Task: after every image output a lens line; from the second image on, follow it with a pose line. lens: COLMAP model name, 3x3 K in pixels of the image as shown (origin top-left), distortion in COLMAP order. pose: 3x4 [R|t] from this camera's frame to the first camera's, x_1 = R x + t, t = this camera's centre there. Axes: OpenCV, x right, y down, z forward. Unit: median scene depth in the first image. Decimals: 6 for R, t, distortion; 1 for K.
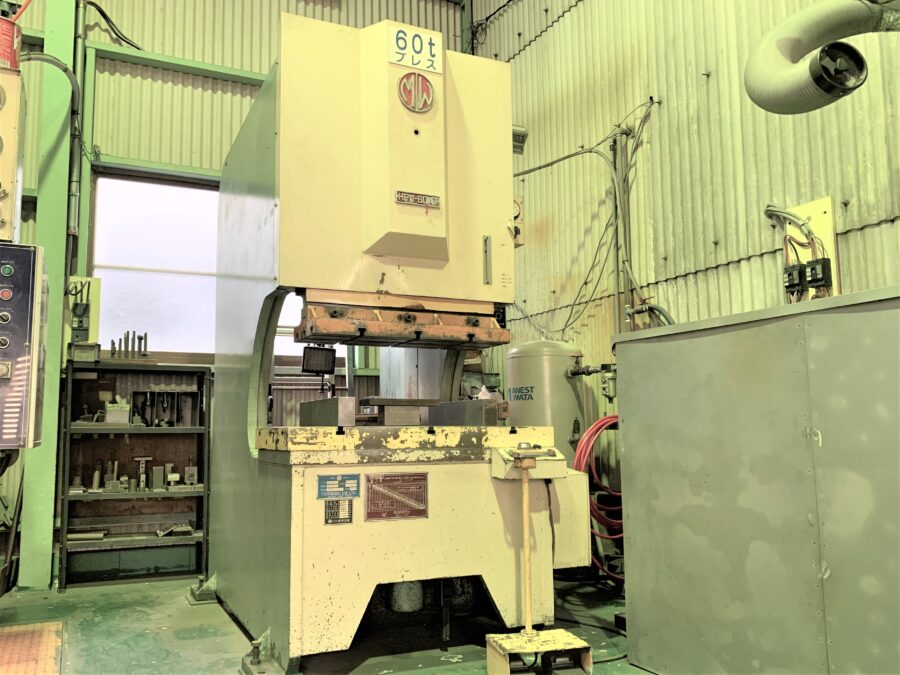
lens RADIAL K [[757.1, 0, 413.5], [0, 757.1, 342.6], [0, 0, 1]] dist [0.008610, 0.007822]
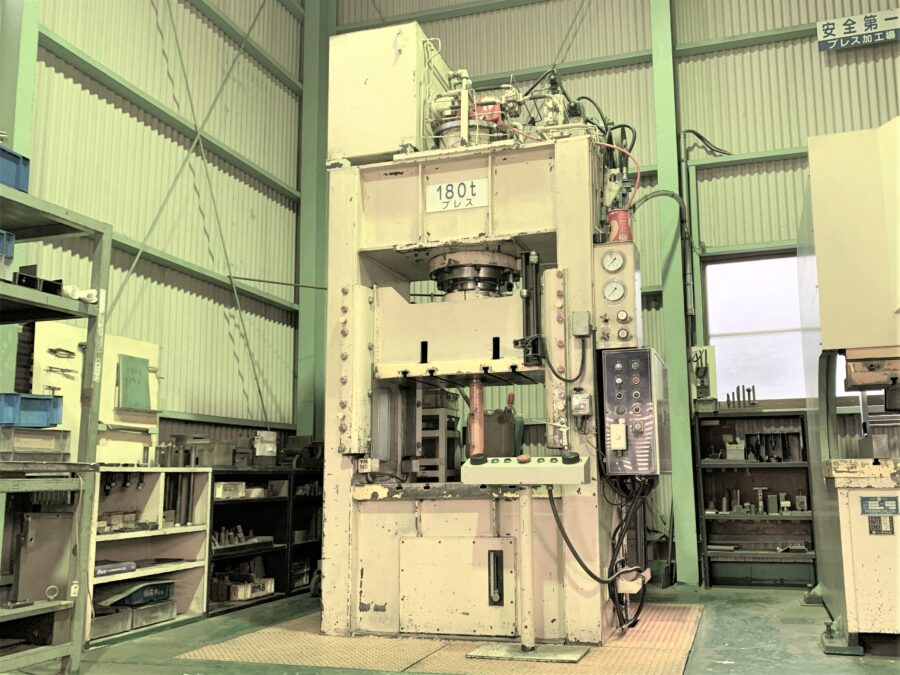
lens RADIAL K [[811.3, 0, 511.4], [0, 811.3, 363.3], [0, 0, 1]] dist [0.043285, -0.009514]
pose [[0.766176, -0.094576, -0.635633, 0.223020], [0.085949, 0.995306, -0.044491, -0.028276], [0.636857, -0.020544, 0.770708, -0.312442]]
